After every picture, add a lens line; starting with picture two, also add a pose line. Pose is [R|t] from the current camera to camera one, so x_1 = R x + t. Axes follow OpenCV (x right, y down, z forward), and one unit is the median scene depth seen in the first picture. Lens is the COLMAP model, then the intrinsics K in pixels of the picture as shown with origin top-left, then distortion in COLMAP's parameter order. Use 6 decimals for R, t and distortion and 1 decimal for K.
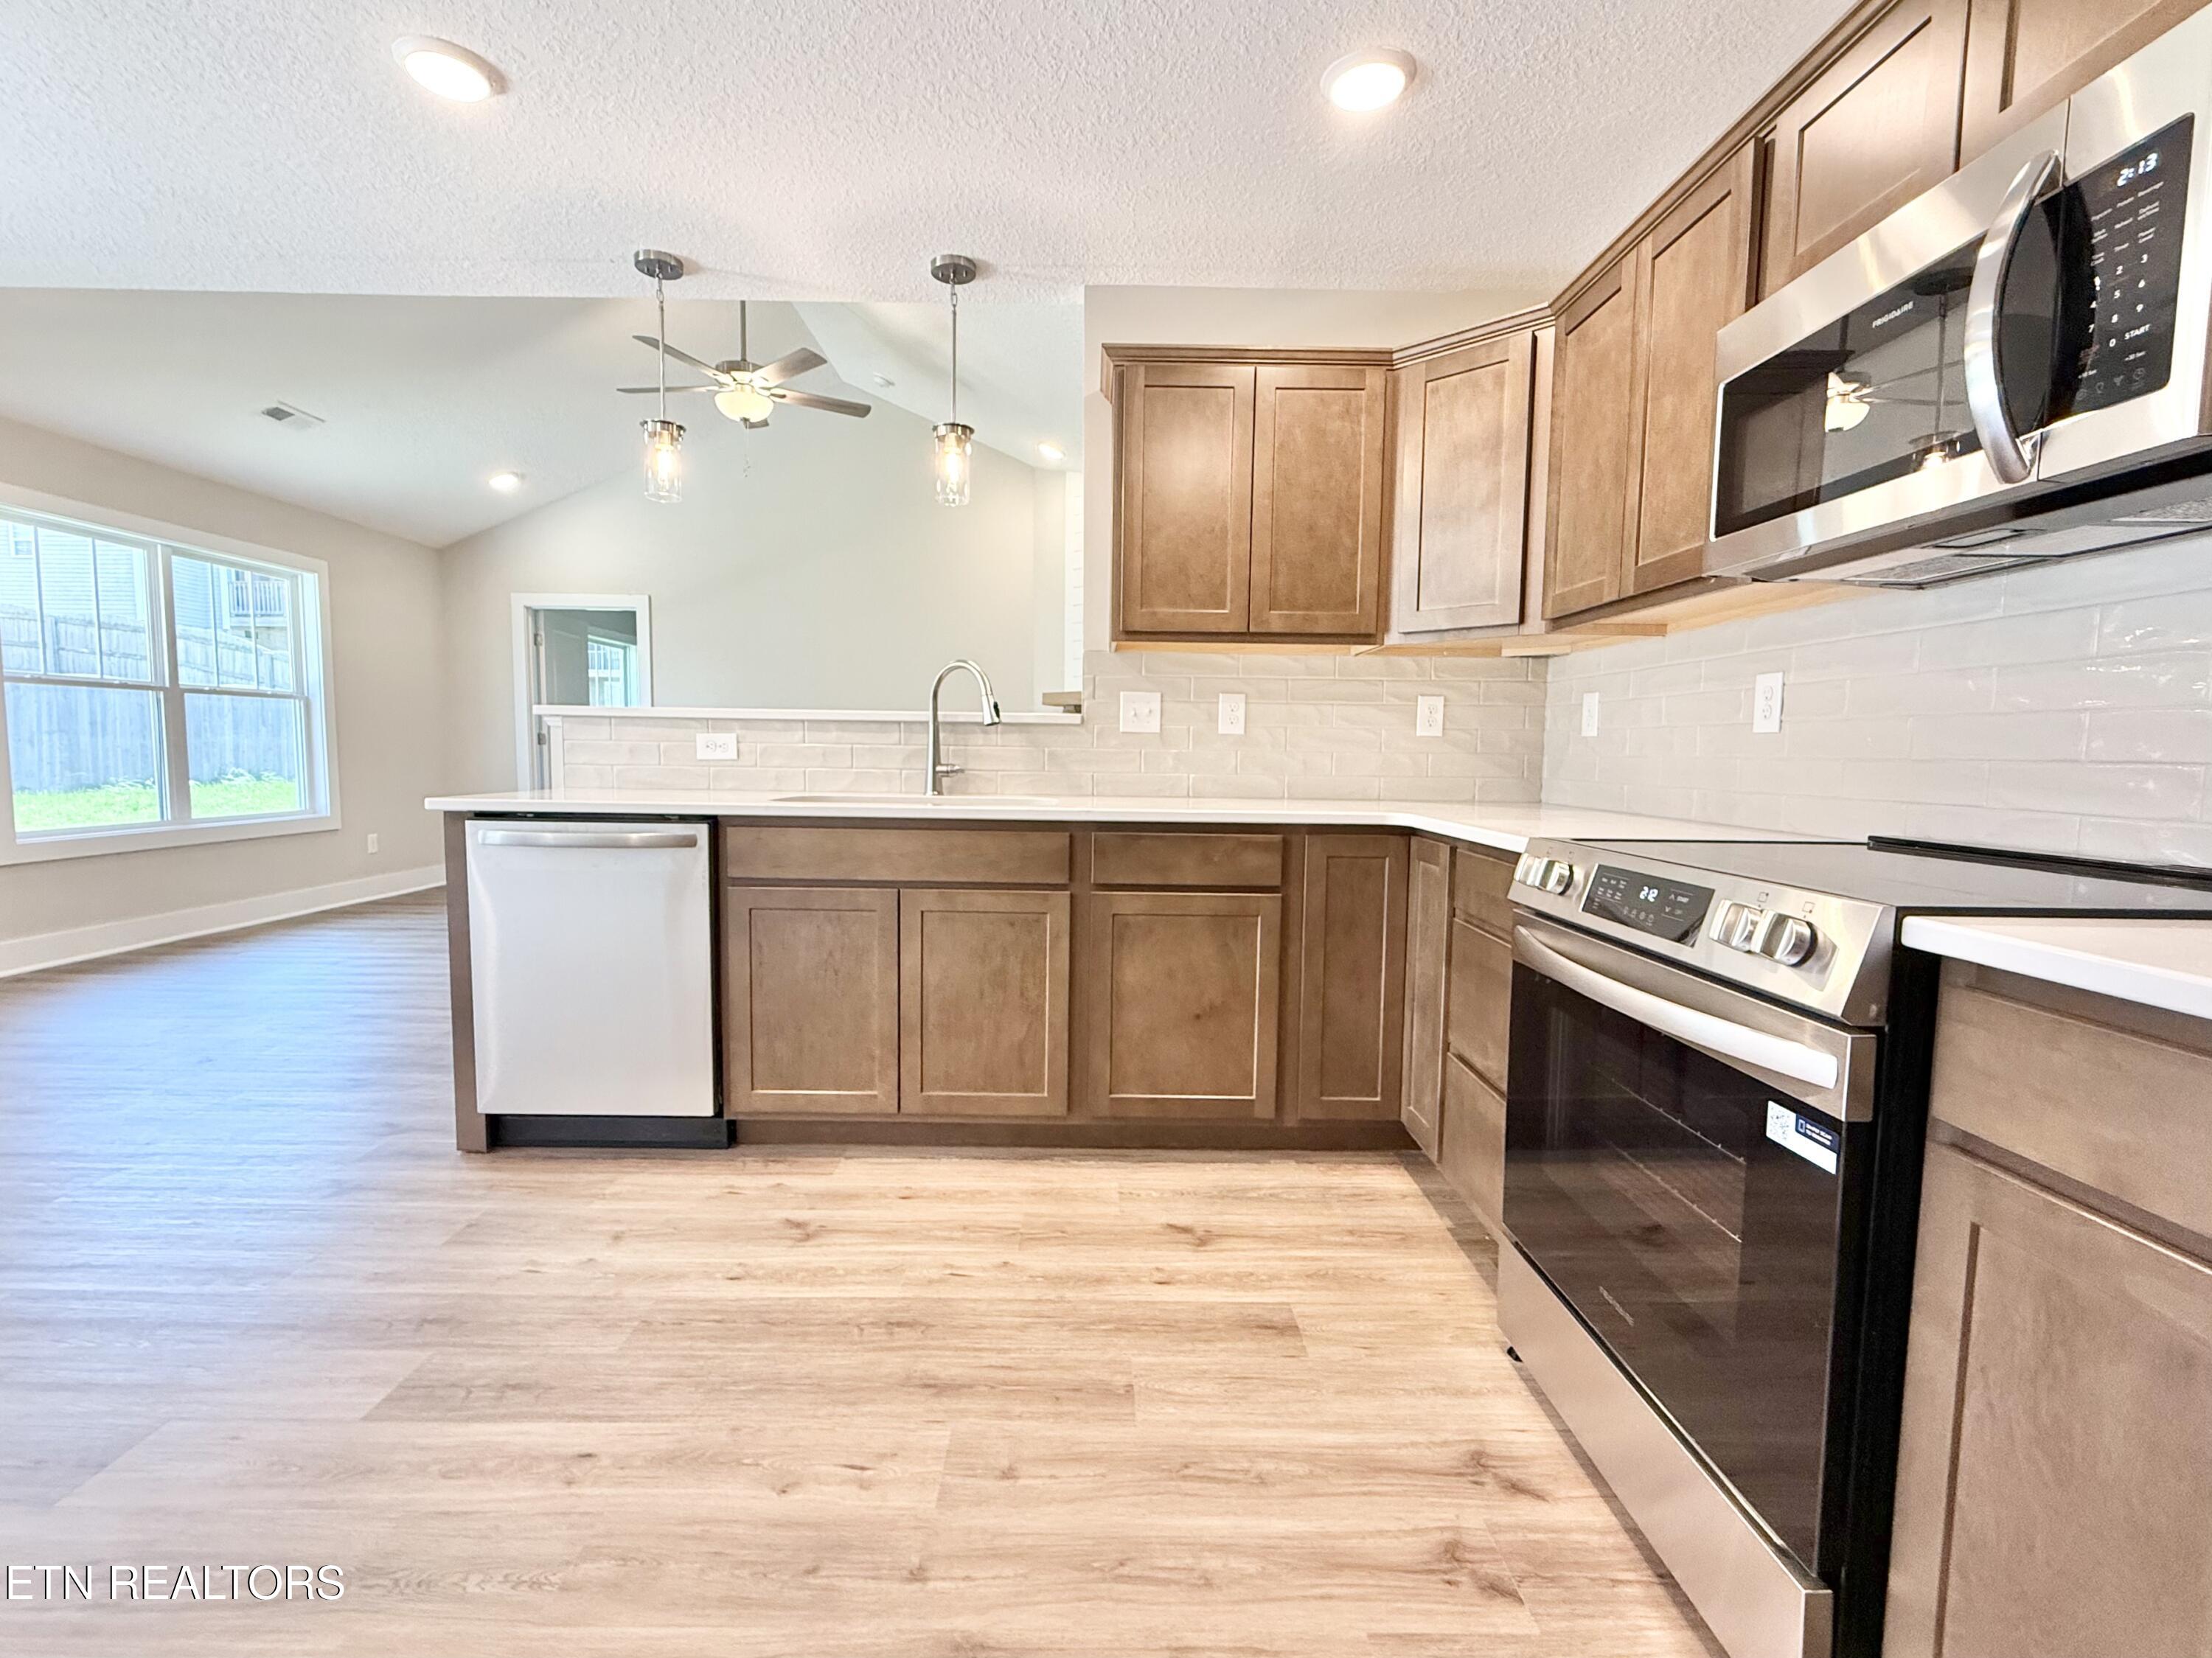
lens RADIAL K [[983.6, 0, 1103.7], [0, 983.6, 823.0], [0, 0, 1]] dist [0.000232, 0.000264]
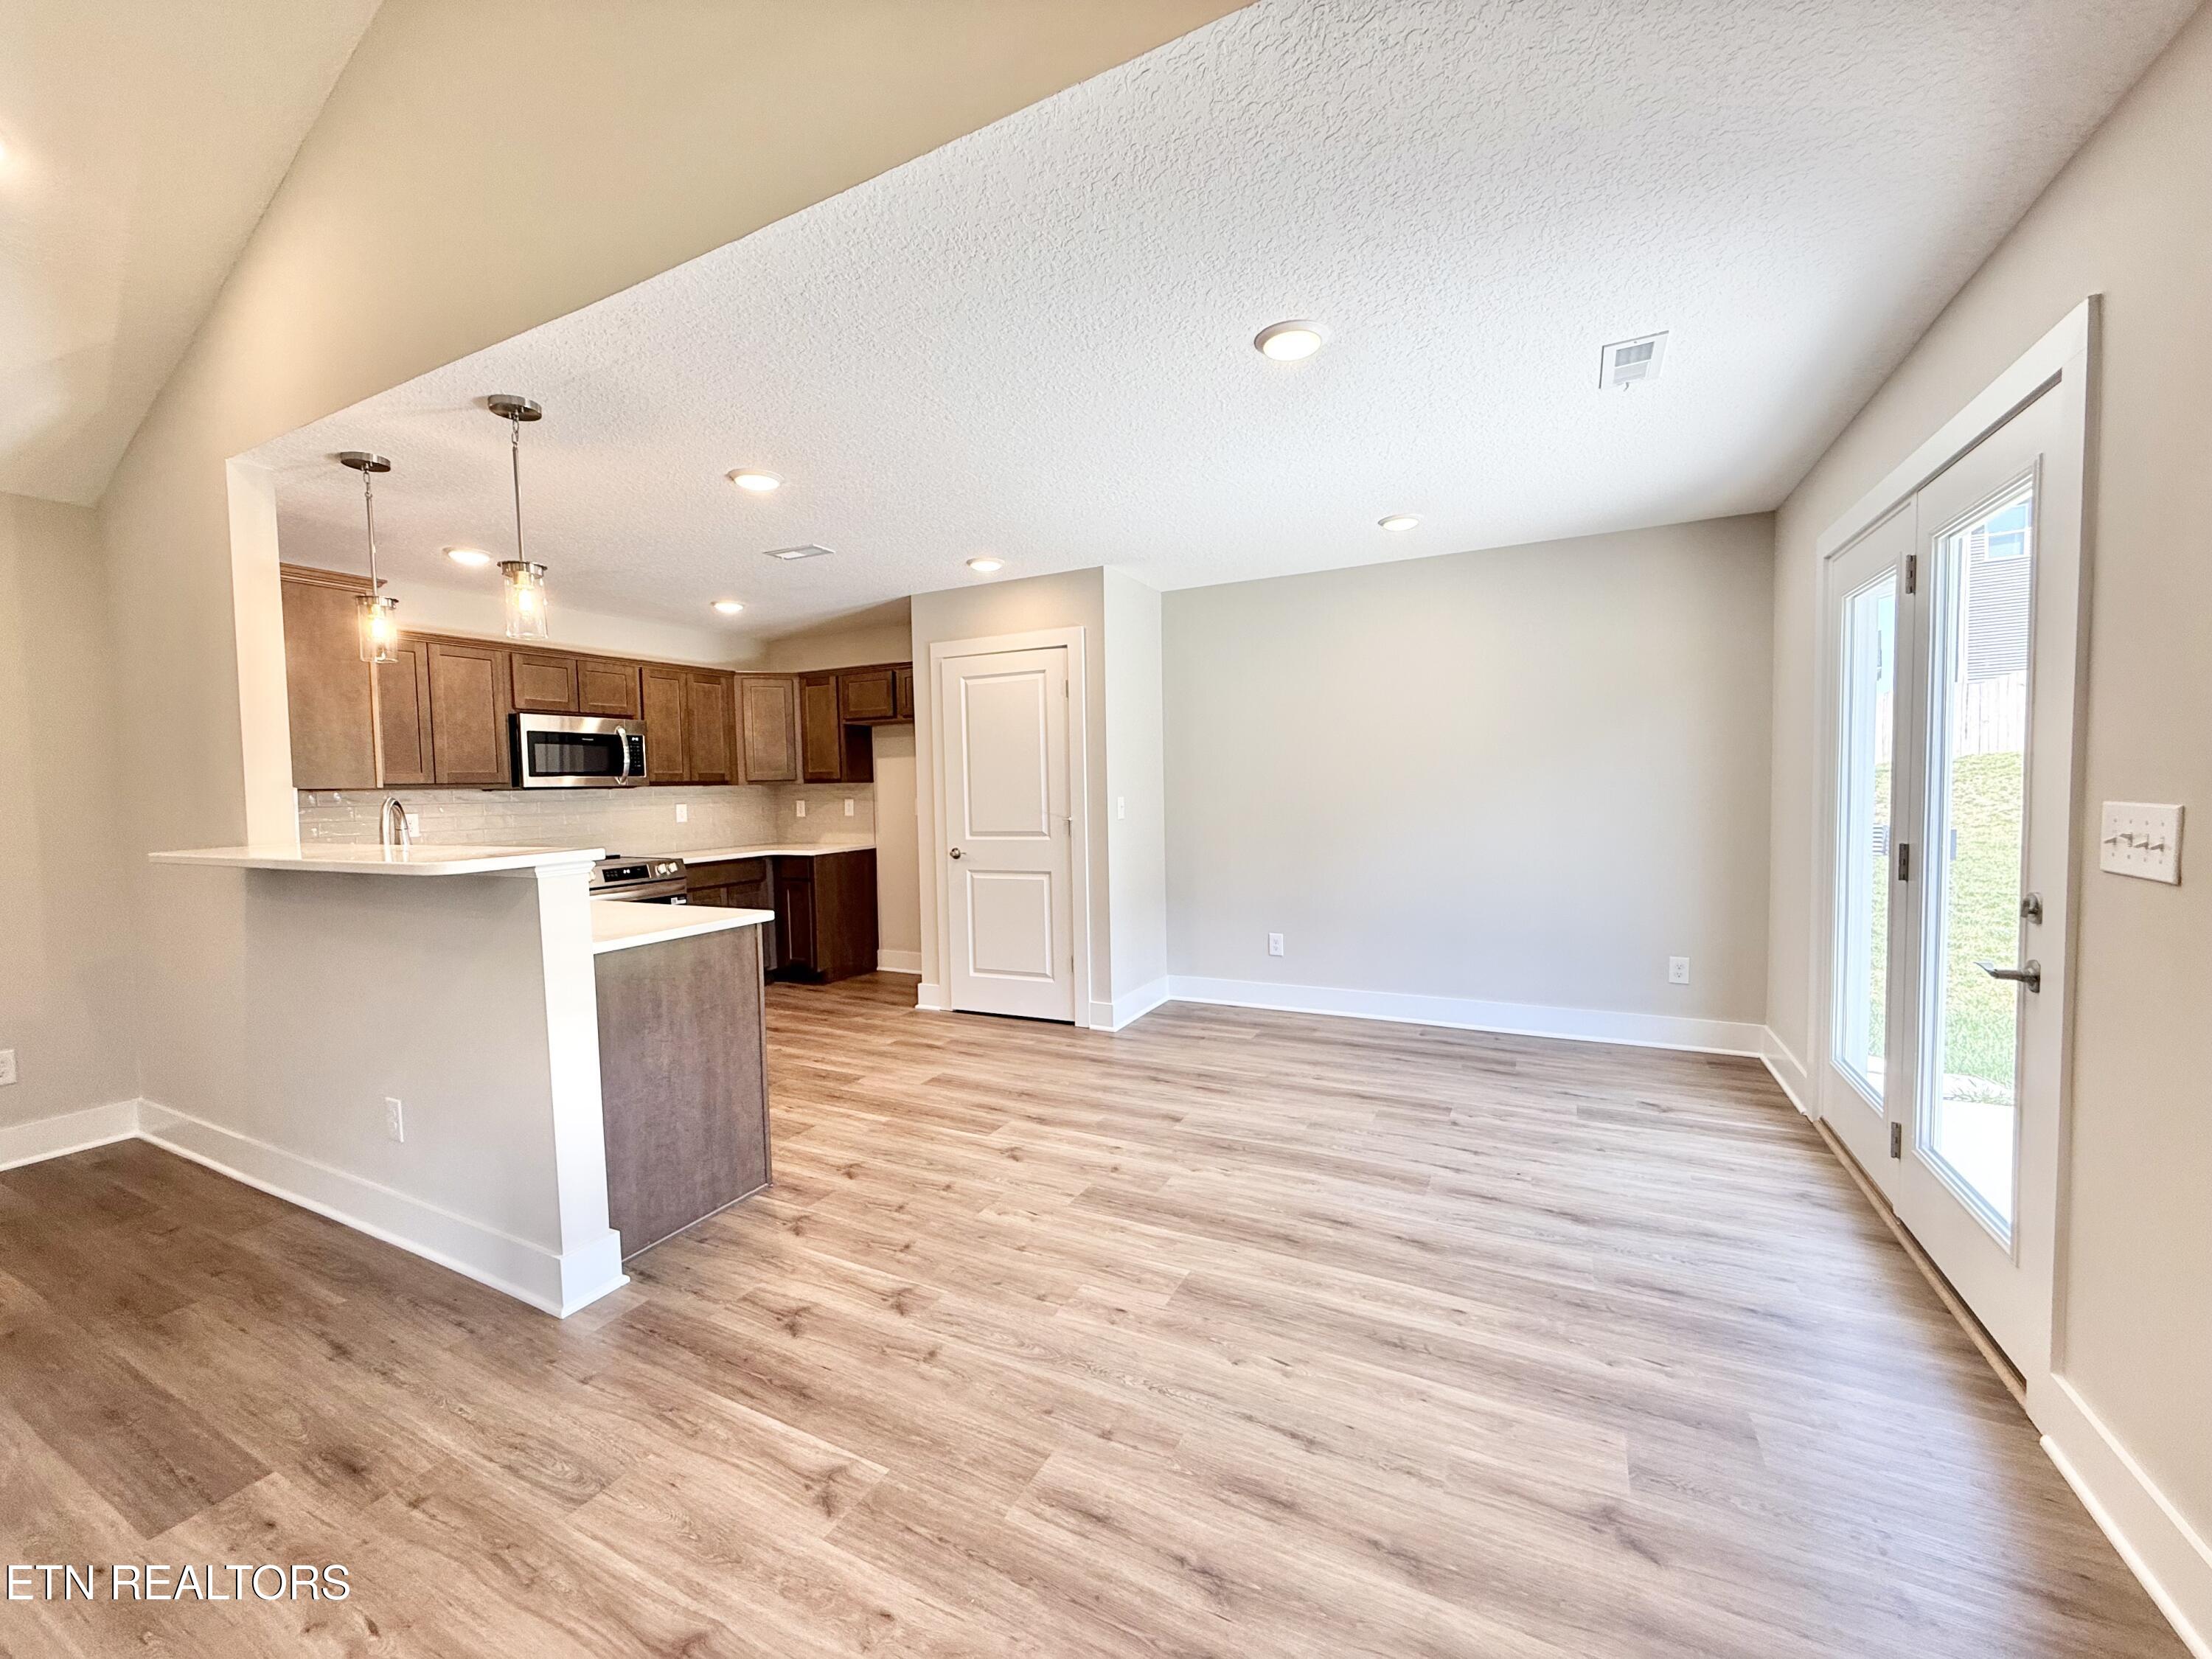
lens RADIAL K [[880.4, 0, 1094.6], [0, 880.4, 829.2], [0, 0, 1]] dist [-0.000300, 0.000410]
pose [[-0.884205, -0.017206, 0.466782, -1.809480], [0.045369, 0.991433, 0.122485, -0.291217], [-0.464890, 0.129480, -0.875849, 2.034776]]
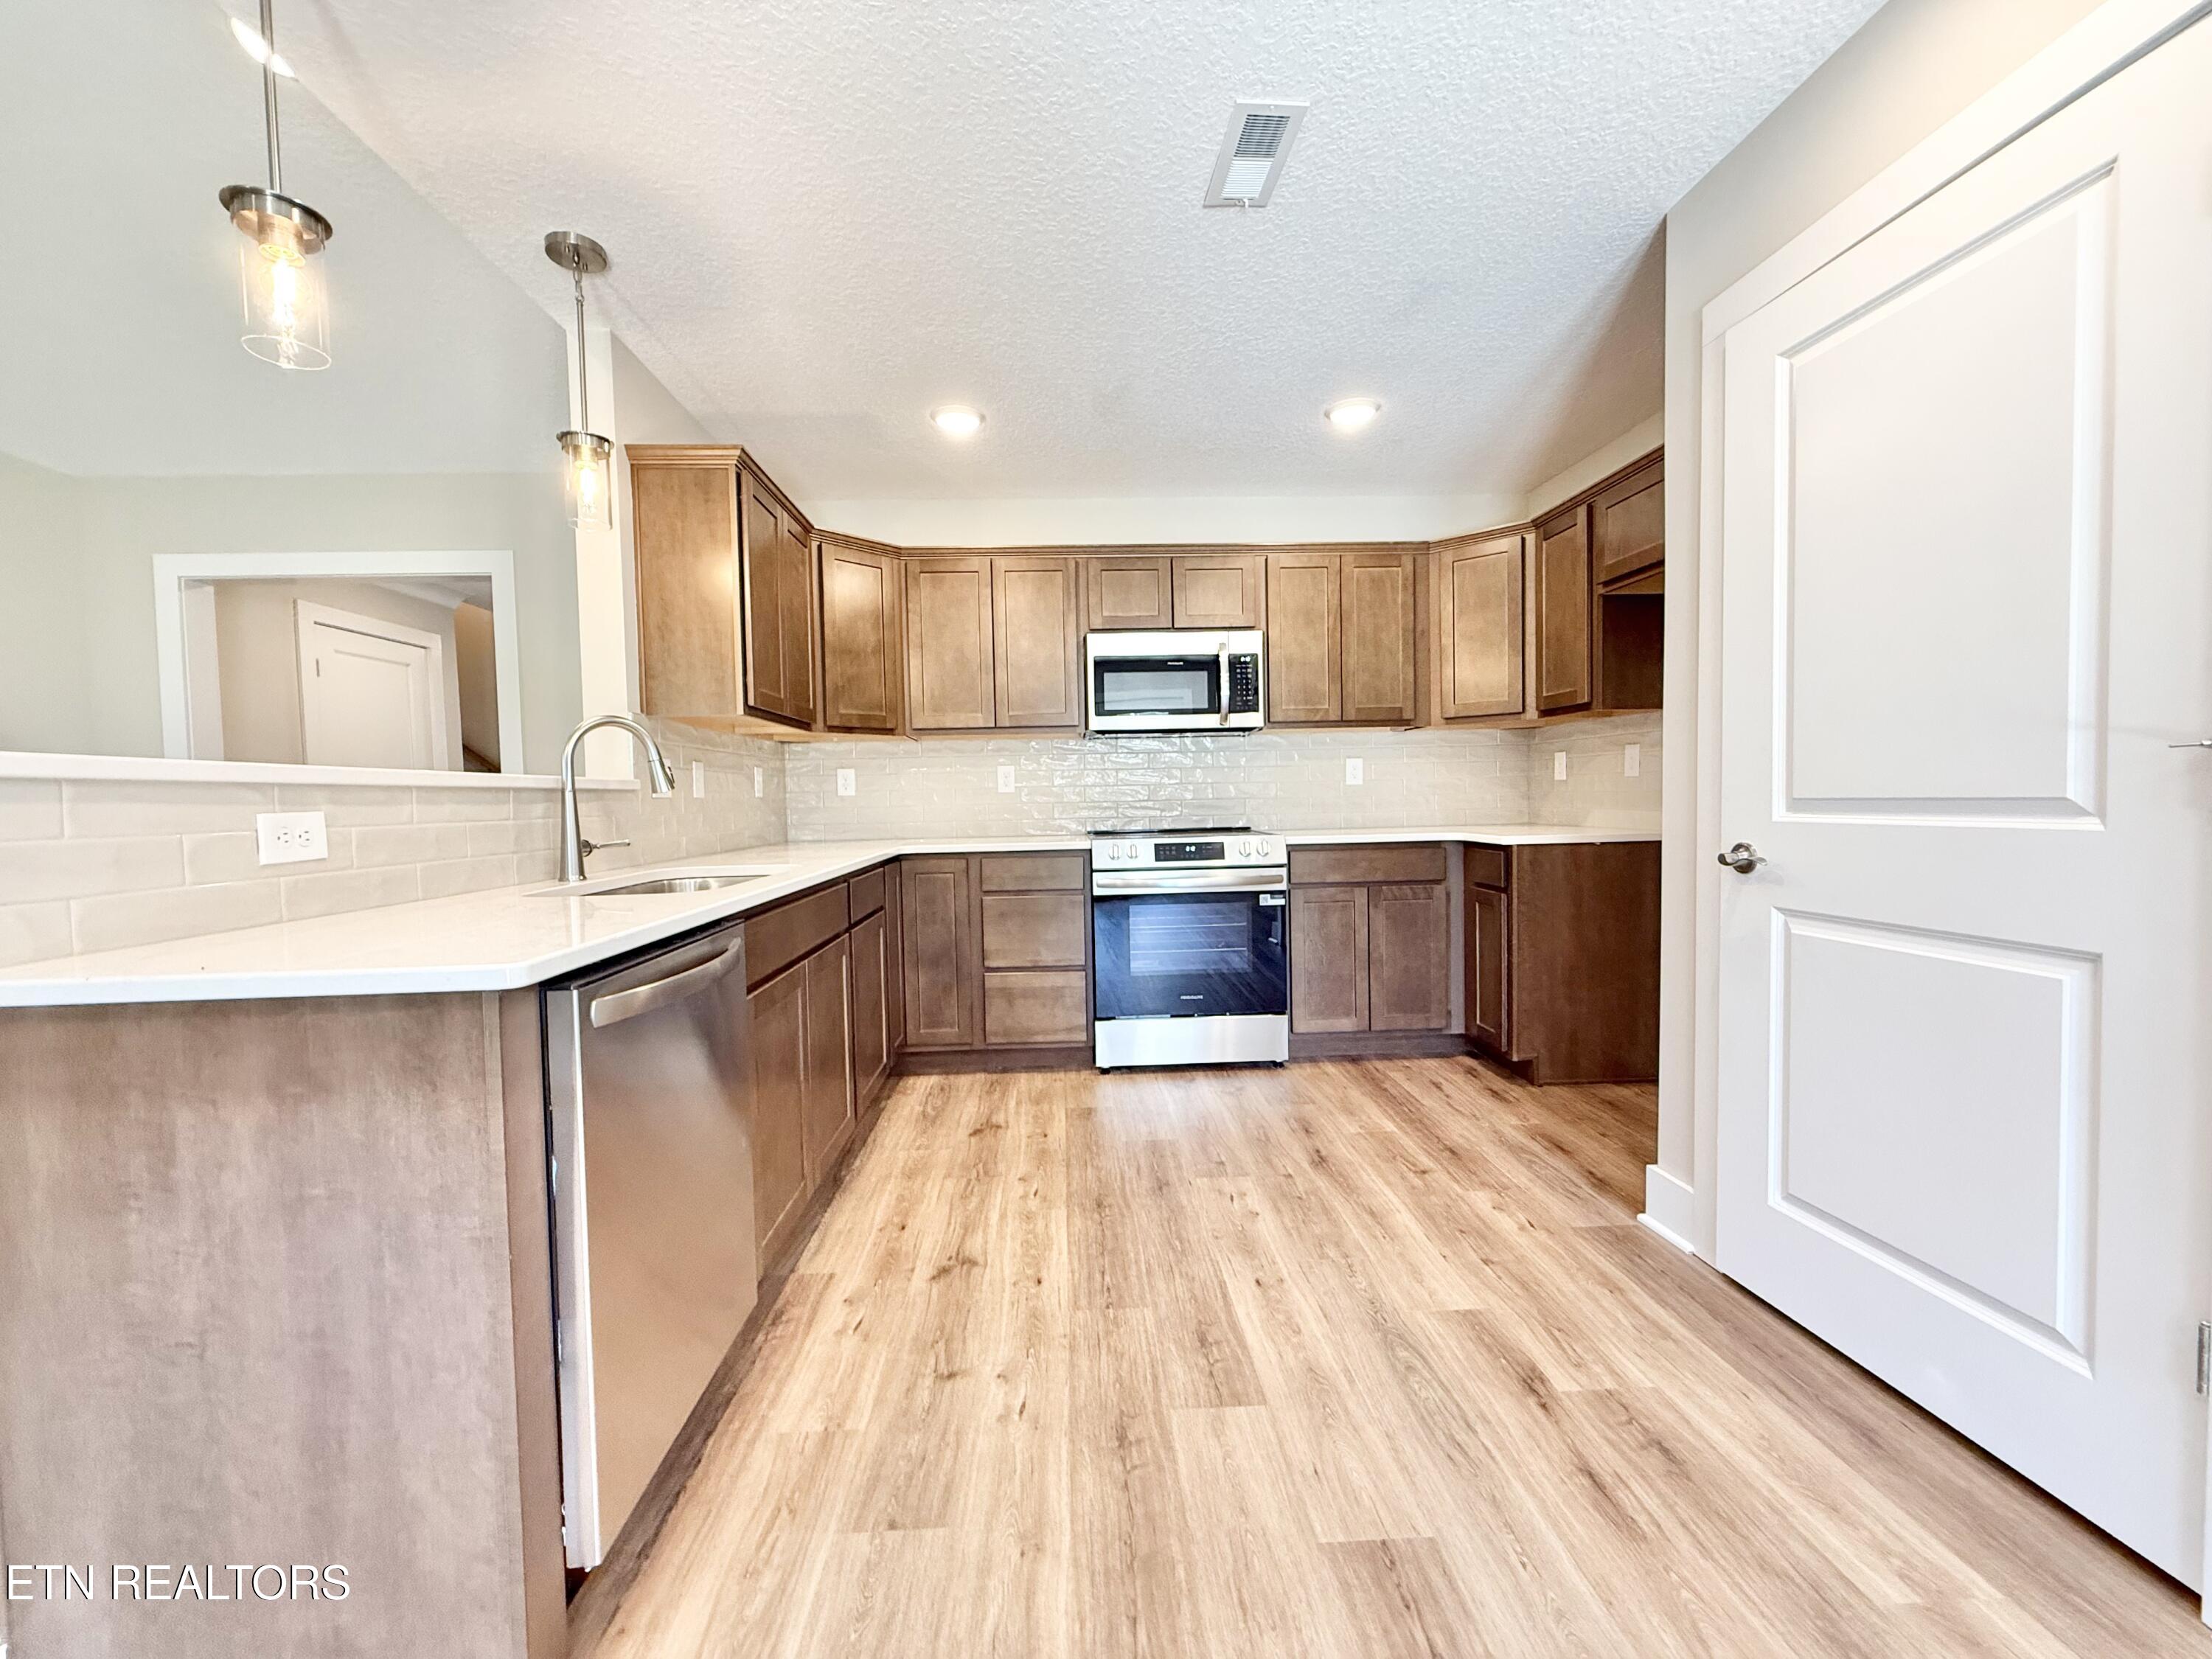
lens RADIAL K [[880.4, 0, 1095.6], [0, 880.4, 829.4], [0, 0, 1]] dist [-0.000300, 0.000410]
pose [[-0.036562, -0.051720, 0.997992, -1.223123], [0.095455, 0.993913, 0.055006, -0.093508], [-0.994762, 0.097274, -0.031402, 0.822136]]
